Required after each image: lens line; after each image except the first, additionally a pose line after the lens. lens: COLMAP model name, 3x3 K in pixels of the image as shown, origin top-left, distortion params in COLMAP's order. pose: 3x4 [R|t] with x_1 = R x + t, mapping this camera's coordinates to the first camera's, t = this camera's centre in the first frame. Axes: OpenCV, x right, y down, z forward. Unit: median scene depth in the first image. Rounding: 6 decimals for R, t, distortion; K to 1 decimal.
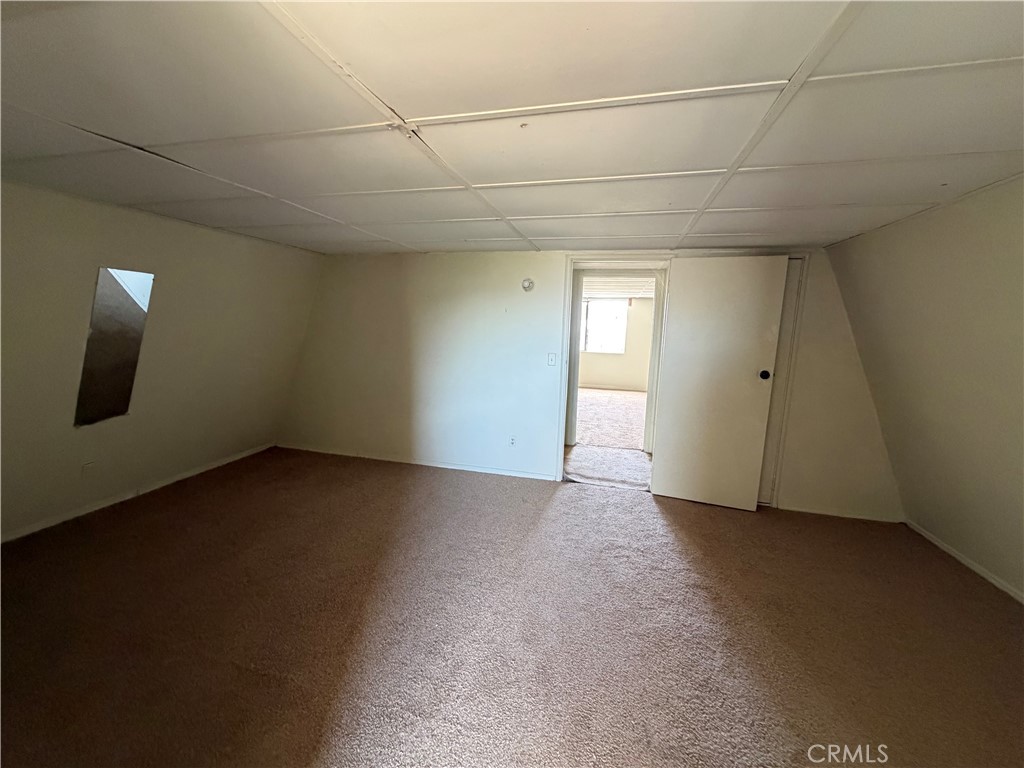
lens RADIAL K [[407.1, 0, 506.3], [0, 407.1, 379.8], [0, 0, 1]] dist [-0.002248, 0.000162]
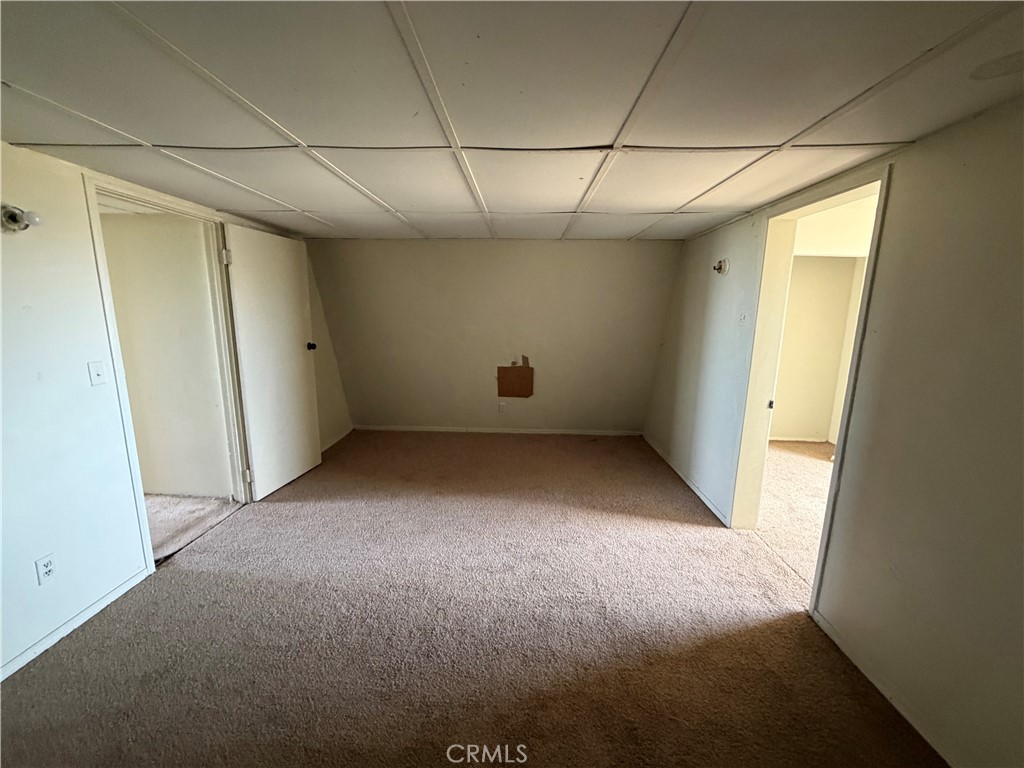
lens RADIAL K [[407.1, 0, 506.1], [0, 407.1, 387.6], [0, 0, 1]] dist [-0.002248, 0.000162]
pose [[-0.212496, -0.219182, 0.952263, -0.595216], [0.122600, 0.960838, 0.248513, -0.116594], [-0.969441, 0.169555, -0.177302, 0.674904]]
